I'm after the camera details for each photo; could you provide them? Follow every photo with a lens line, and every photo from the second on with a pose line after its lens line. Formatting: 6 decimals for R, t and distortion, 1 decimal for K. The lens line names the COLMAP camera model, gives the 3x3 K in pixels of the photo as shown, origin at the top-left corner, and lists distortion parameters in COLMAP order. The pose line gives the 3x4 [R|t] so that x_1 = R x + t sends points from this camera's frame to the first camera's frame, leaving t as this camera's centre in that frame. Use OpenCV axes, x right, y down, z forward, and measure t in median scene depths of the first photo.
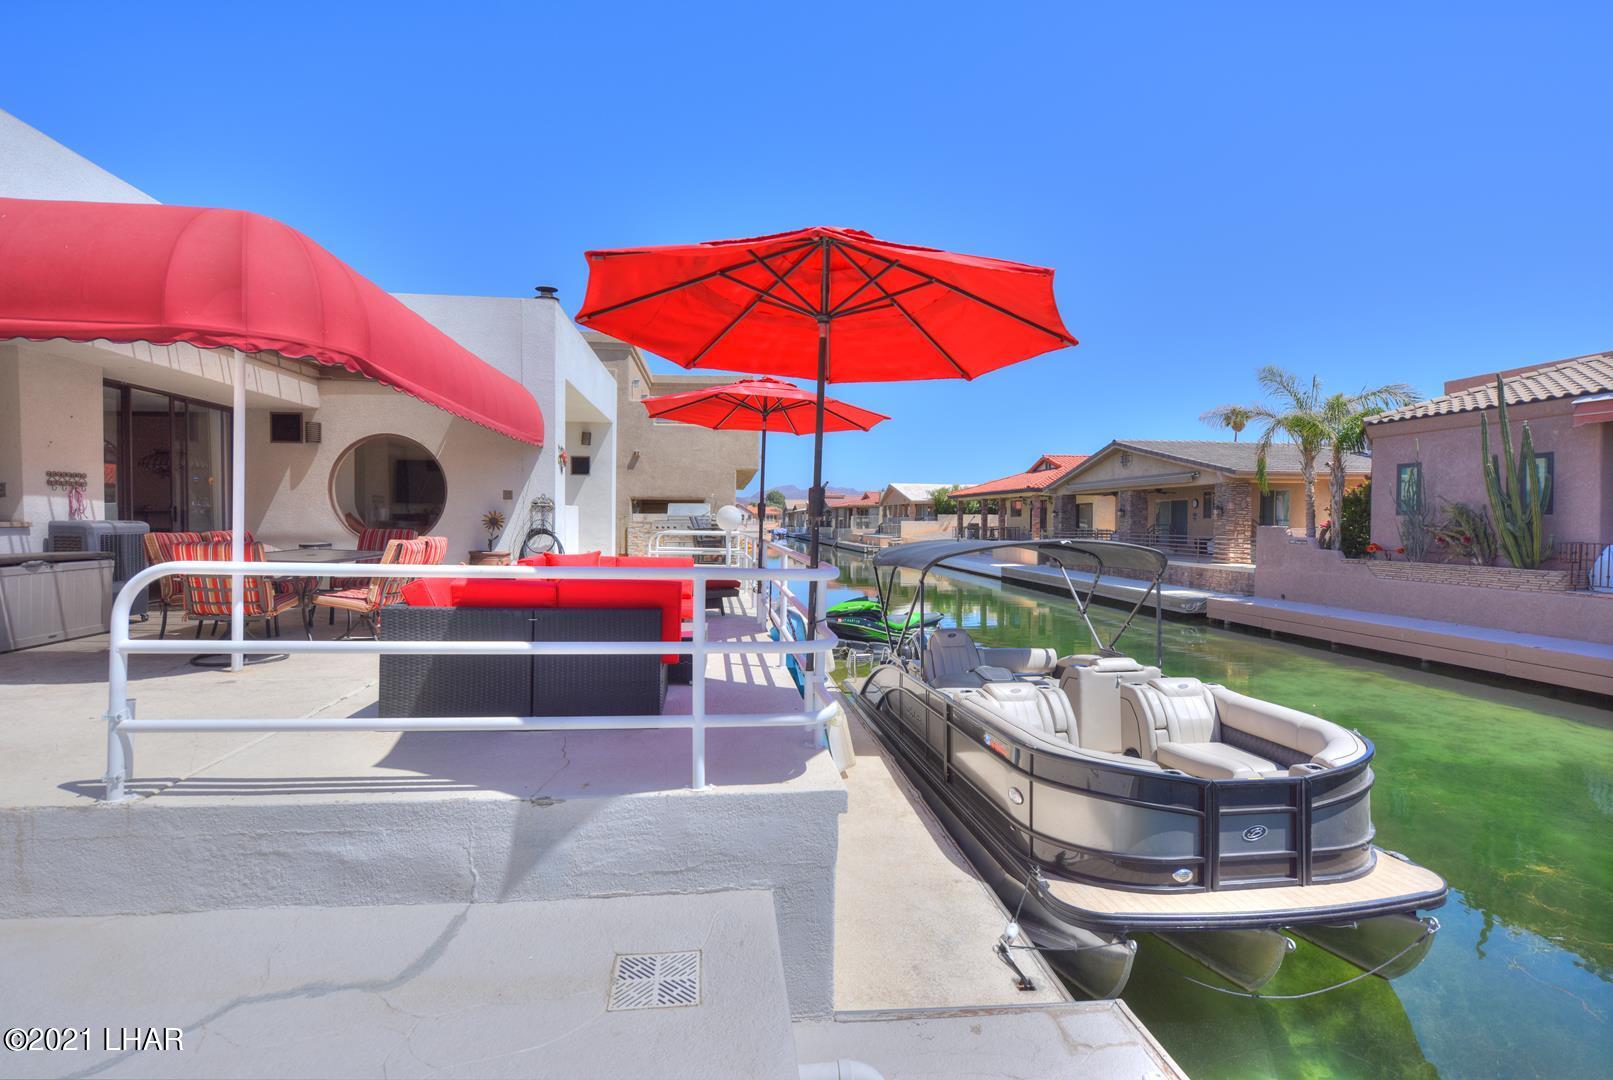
lens RADIAL K [[739.9, 0, 801.5], [0, 739.9, 536.2], [0, 0, 1]] dist [-0.008657, -0.000248]
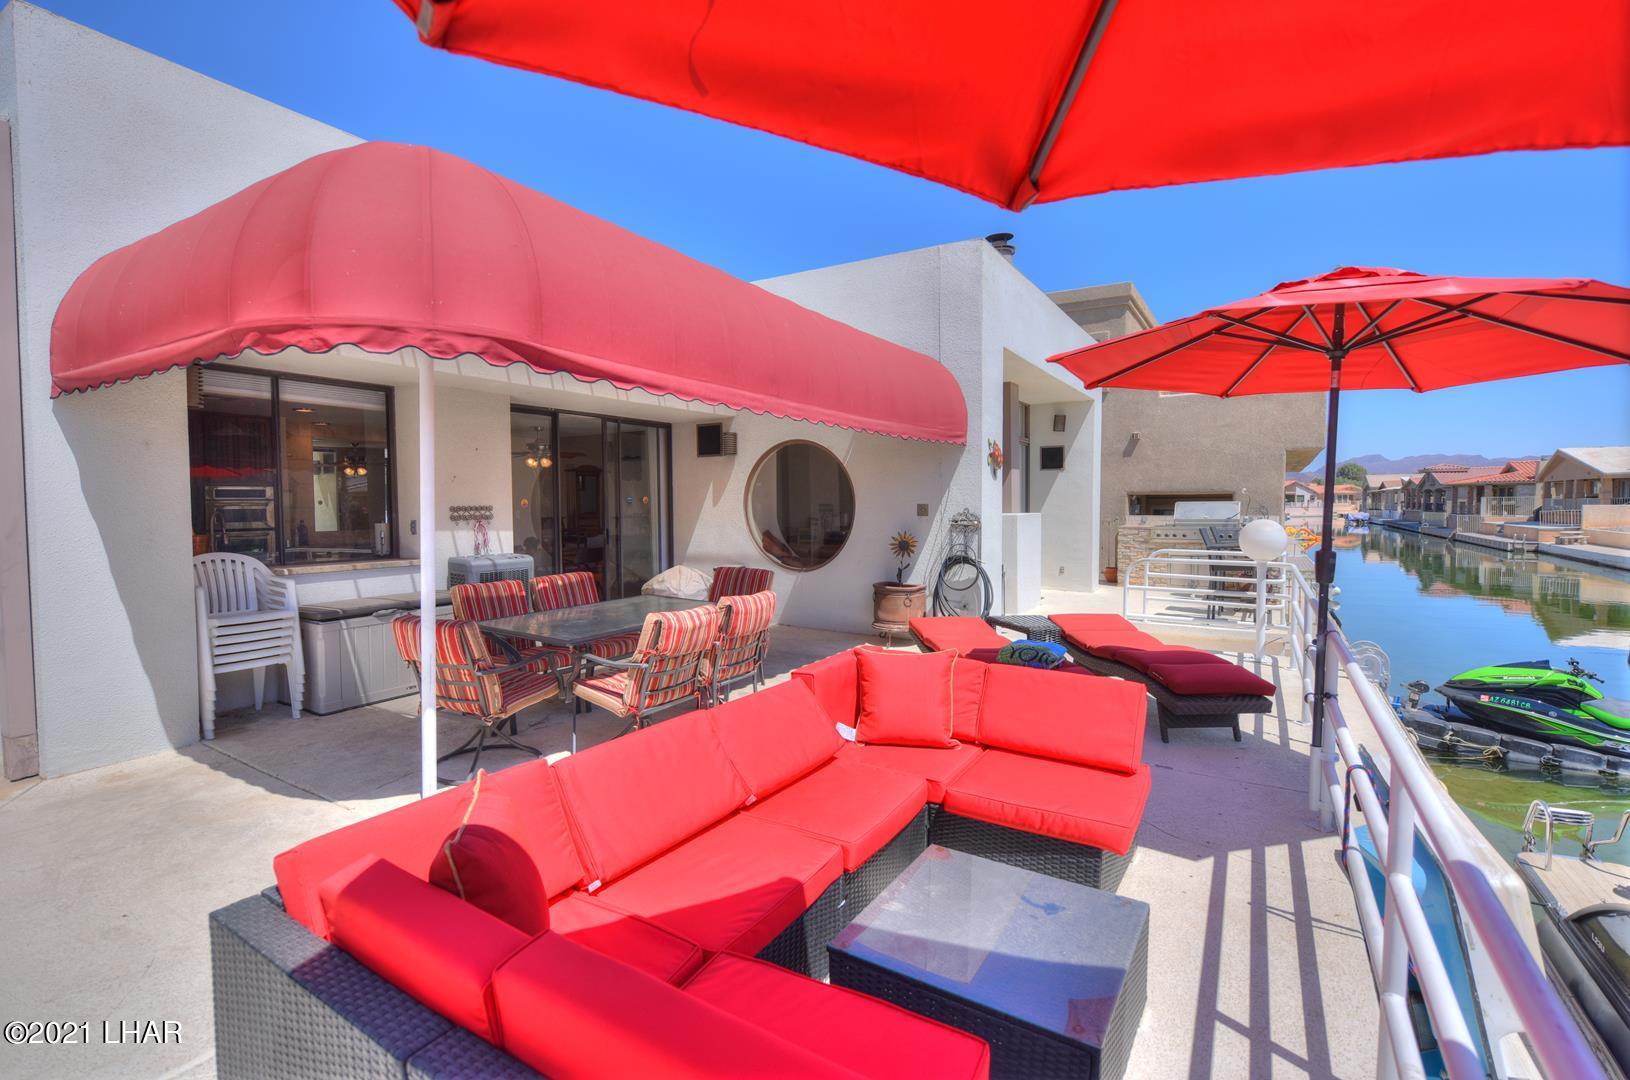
lens RADIAL K [[747.7, 0, 808.4], [0, 747.7, 533.6], [0, 0, 1]] dist [-0.008657, -0.000248]
pose [[0.787109, 0.013445, -0.616668, -0.011128], [-0.001571, 0.999803, 0.019793, -0.032592], [0.616812, -0.014610, 0.786975, 0.224756]]
